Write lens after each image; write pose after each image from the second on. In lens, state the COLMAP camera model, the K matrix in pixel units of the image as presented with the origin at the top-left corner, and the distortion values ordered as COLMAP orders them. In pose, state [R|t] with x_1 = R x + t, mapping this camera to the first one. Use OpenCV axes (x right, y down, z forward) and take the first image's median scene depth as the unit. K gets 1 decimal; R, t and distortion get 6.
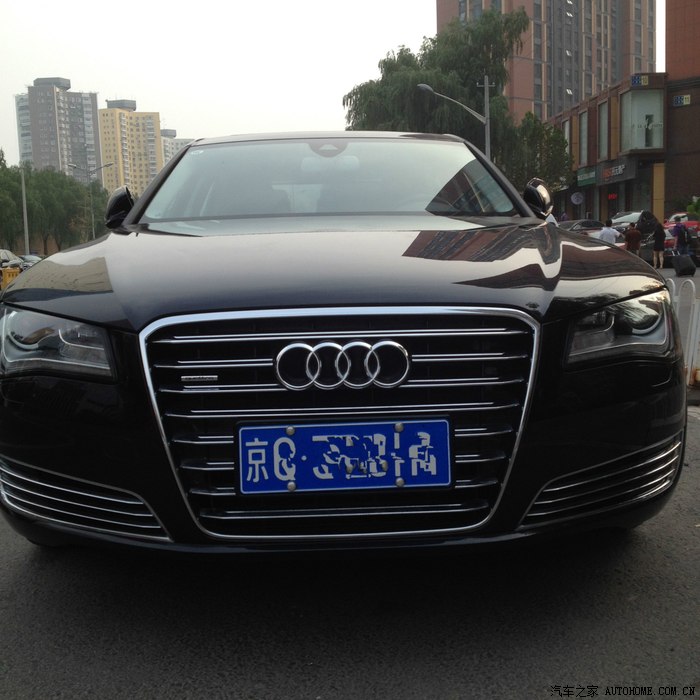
lens RADIAL K [[949.4, 0, 357.1], [0, 949.4, 328.9], [0, 0, 1]] dist [0.076146, 0.000000]
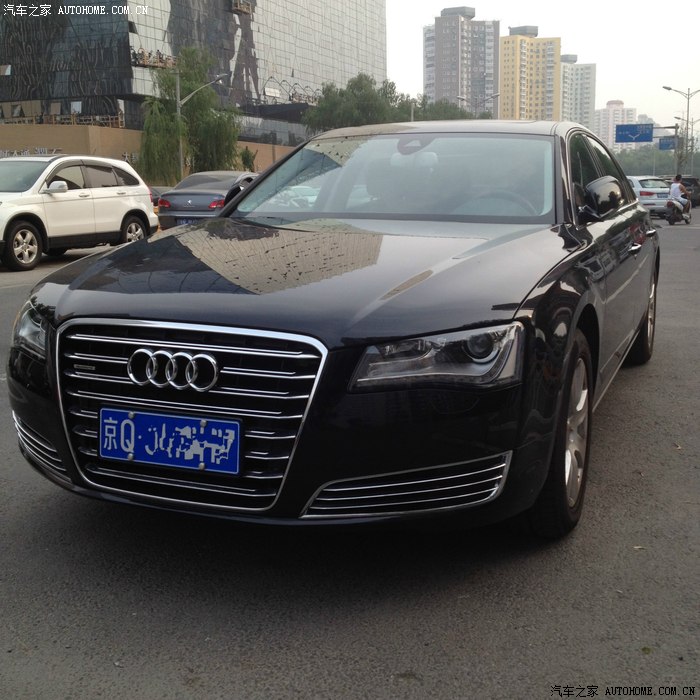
lens RADIAL K [[949.4, 0, 350.0], [0, 949.4, 351.9], [0, 0, 1]] dist [0.076146, 0.000000]
pose [[0.908275, 0.103701, -0.405318, 0.694002], [-0.062632, 0.991580, 0.113345, -0.140655], [0.413659, -0.077563, 0.907122, -0.059220]]
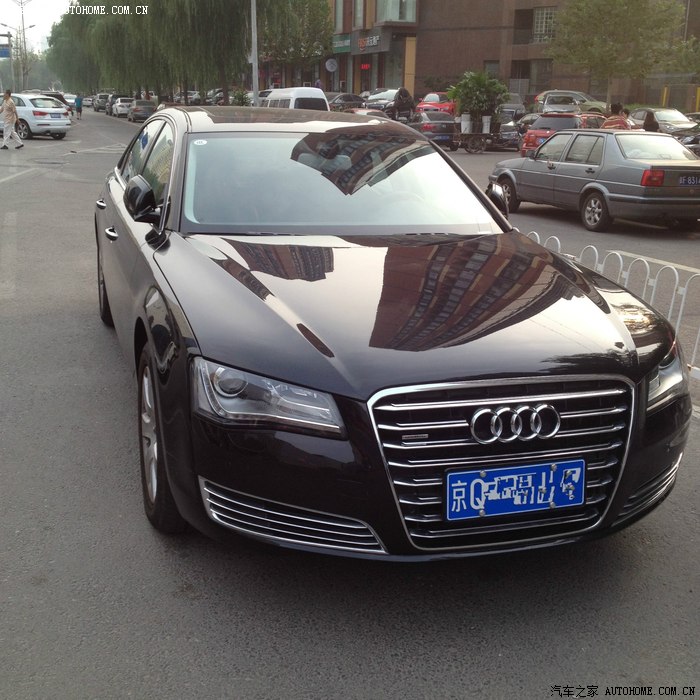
lens RADIAL K [[949.4, 0, 351.0], [0, 949.4, 346.3], [0, 0, 1]] dist [0.076146, 0.000000]
pose [[0.960458, -0.016356, 0.277944, -0.600280], [-0.032395, 0.984928, 0.169902, -0.286107], [-0.276534, -0.172188, 0.945453, -0.199095]]
